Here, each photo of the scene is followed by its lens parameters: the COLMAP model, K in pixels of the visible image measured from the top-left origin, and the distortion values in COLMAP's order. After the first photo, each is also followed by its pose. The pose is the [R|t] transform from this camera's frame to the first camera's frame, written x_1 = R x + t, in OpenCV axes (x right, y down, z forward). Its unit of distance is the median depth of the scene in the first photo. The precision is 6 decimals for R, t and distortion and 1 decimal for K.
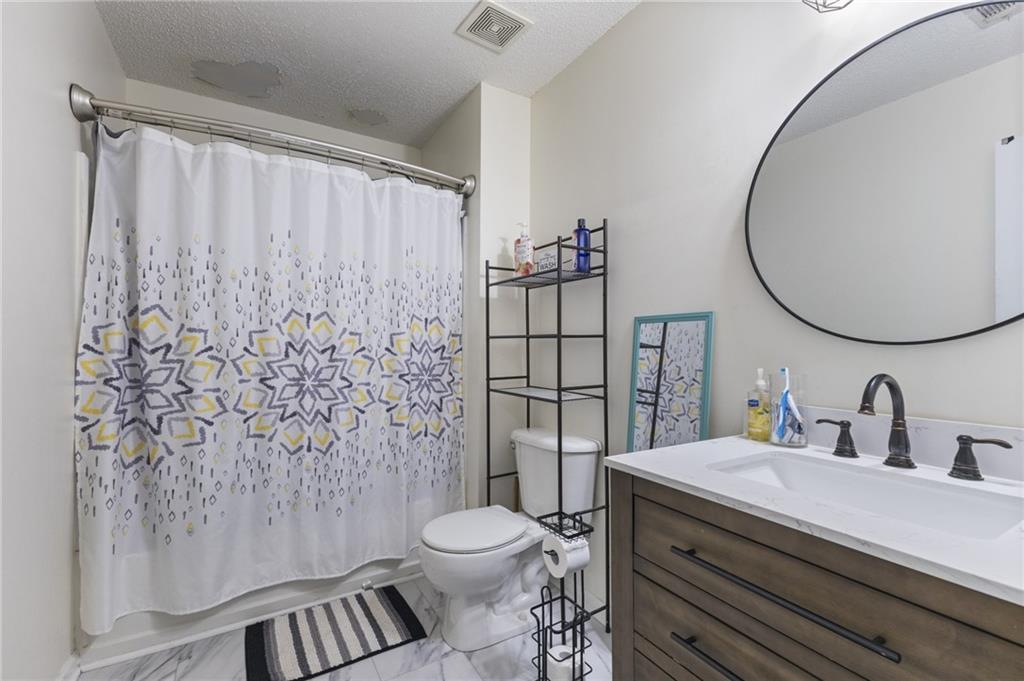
lens RADIAL K [[447.2, 0, 512.0], [0, 447.2, 340.5], [0, 0, 1]] dist [-0.000600, -0.000178]
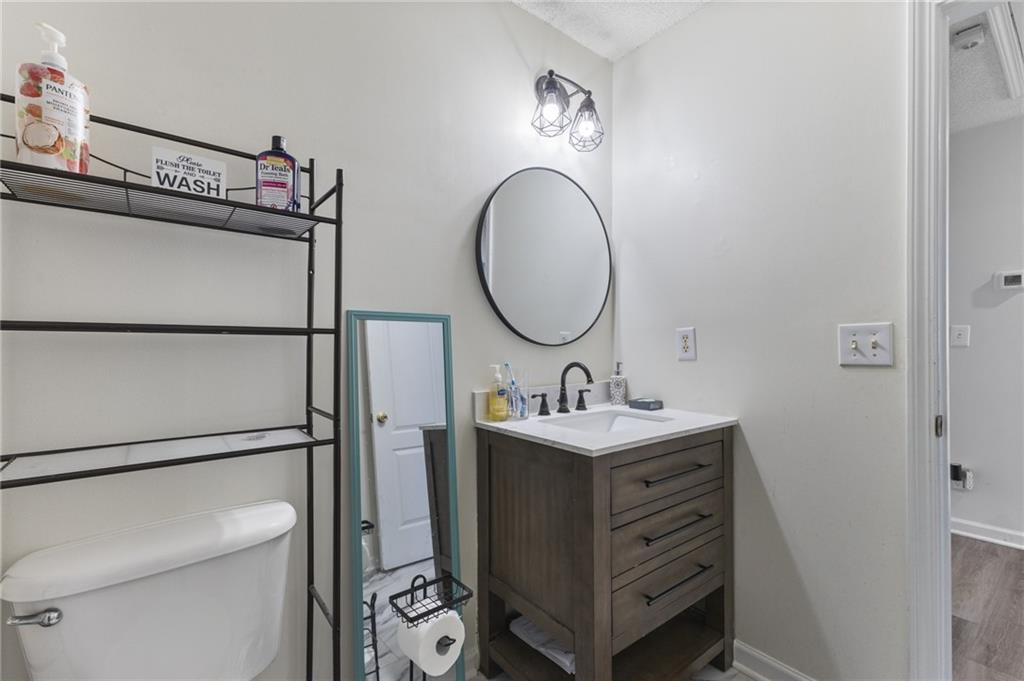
lens RADIAL K [[447.2, 0, 512.0], [0, 447.2, 340.5], [0, 0, 1]] dist [-0.000600, -0.000178]
pose [[-0.140323, 0.010838, 0.990046, -0.895794], [-0.012593, 0.999840, -0.012730, 0.011246], [-0.990026, -0.014254, -0.140164, 1.422210]]
